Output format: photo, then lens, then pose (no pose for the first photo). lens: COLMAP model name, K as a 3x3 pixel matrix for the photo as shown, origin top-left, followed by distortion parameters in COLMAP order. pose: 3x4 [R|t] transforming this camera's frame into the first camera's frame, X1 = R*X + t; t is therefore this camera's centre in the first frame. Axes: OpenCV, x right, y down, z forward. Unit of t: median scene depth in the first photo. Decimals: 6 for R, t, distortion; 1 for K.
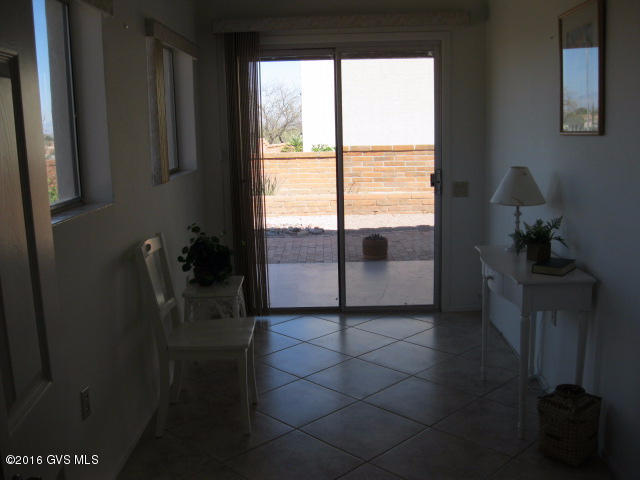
lens RADIAL K [[651.0, 0, 316.7], [0, 651.0, 237.6], [0, 0, 1]] dist [-0.113856, 0.036047]
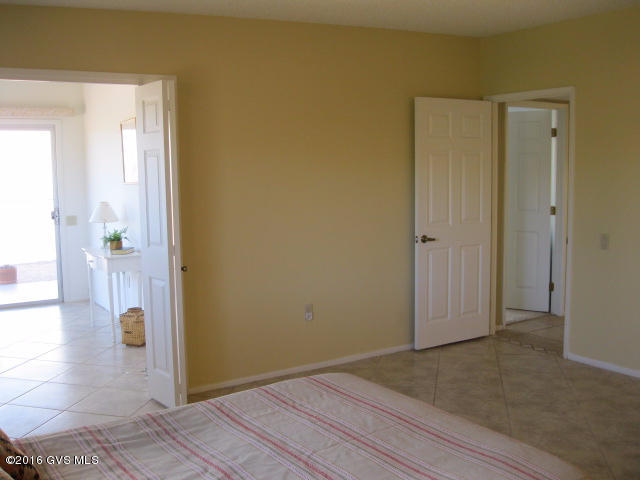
lens RADIAL K [[651.0, 0, 316.7], [0, 651.0, 237.6], [0, 0, 1]] dist [-0.113856, 0.036047]
pose [[0.833368, -0.036627, 0.551504, -0.199682], [0.082942, 0.994790, -0.059266, 0.152772], [-0.546460, 0.095133, 0.832064, -0.866816]]
